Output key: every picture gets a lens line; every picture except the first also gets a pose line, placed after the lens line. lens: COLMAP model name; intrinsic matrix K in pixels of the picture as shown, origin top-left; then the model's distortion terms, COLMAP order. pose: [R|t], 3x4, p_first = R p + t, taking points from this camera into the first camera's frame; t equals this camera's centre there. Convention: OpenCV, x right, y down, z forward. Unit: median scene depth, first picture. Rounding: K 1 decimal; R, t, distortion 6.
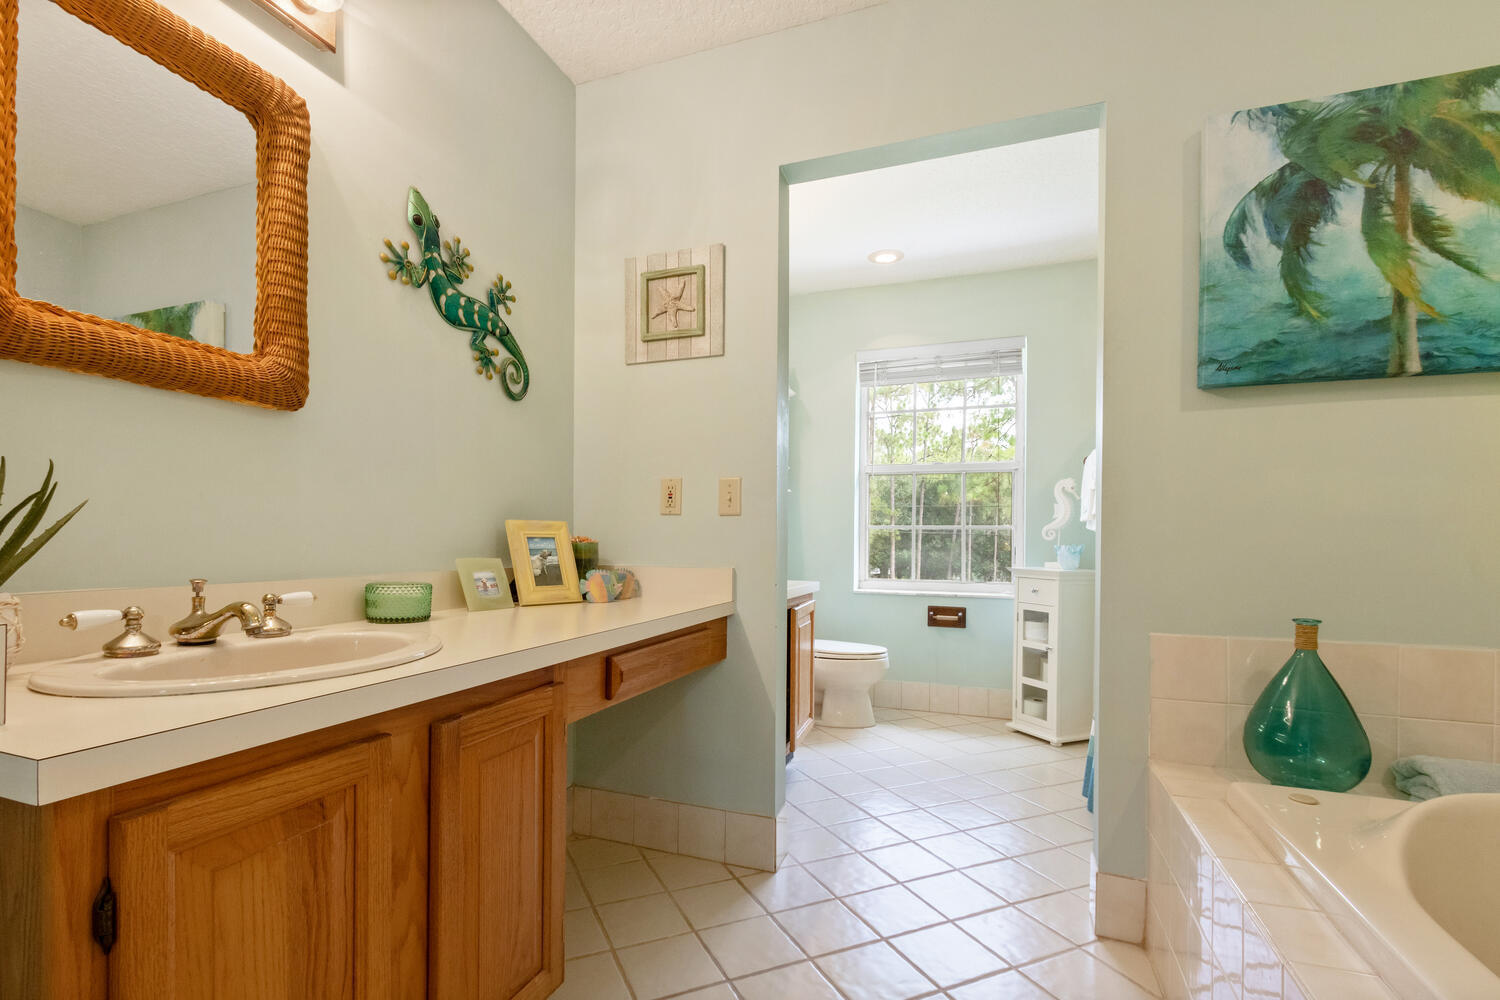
lens RADIAL K [[658.9, 0, 749.6], [0, 658.9, 558.1], [0, 0, 1]] dist [-0.000219, -0.000520]
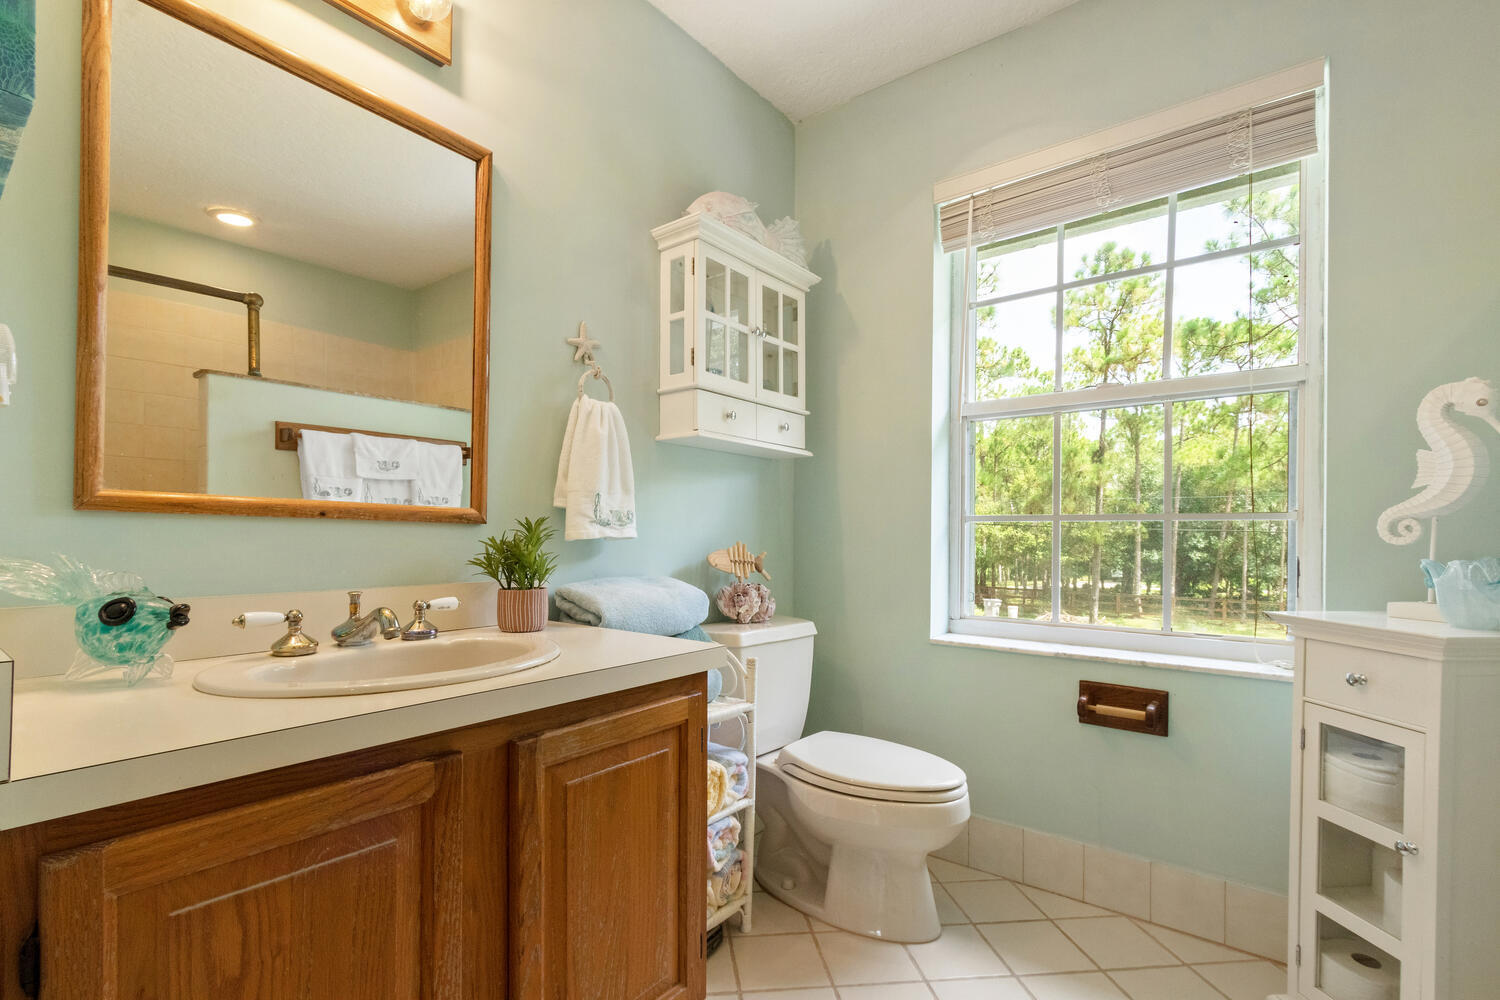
lens RADIAL K [[658.9, 0, 749.6], [0, 658.9, 558.1], [0, 0, 1]] dist [-0.000219, -0.000520]
pose [[0.947454, 0.000629, -0.319893, 0.196696], [-0.000997, 0.999999, -0.000987, -0.017072], [0.319892, 0.001254, 0.947453, 0.466233]]
